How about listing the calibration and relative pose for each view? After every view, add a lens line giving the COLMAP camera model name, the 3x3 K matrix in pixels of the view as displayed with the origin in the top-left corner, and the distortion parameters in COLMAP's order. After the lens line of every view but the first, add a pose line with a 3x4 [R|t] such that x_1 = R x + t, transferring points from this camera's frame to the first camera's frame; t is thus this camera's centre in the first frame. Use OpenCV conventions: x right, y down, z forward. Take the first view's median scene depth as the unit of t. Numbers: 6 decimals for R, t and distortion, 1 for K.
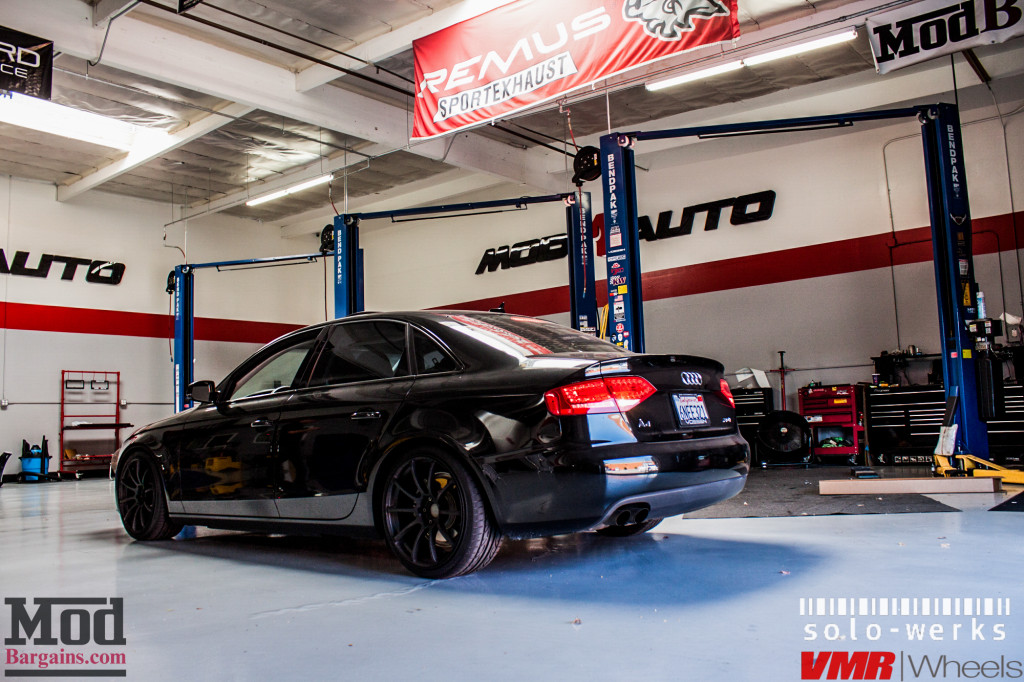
lens RADIAL K [[867.8, 0, 501.8], [0, 867.8, 330.8], [0, 0, 1]] dist [-0.121956, 0.034214]
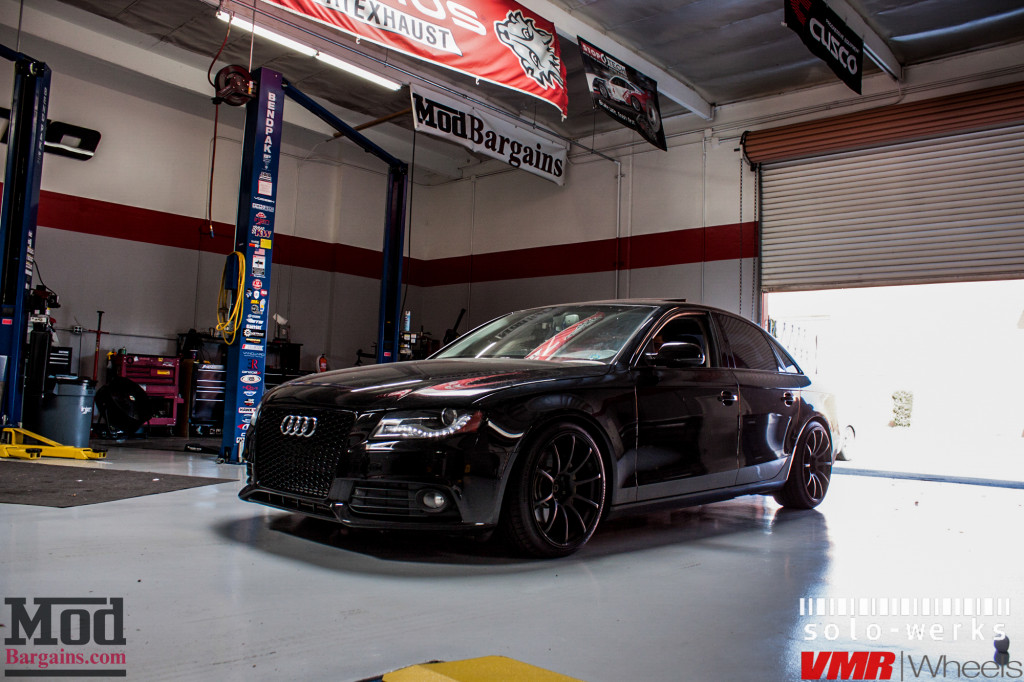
lens RADIAL K [[867.8, 0, 505.6], [0, 867.8, 336.5], [0, 0, 1]] dist [-0.121956, 0.034214]
pose [[0.023535, 0.105919, 0.994096, -0.741060], [-0.148547, 0.983704, -0.101295, 0.102339], [-0.988625, -0.145286, 0.038886, 0.701423]]
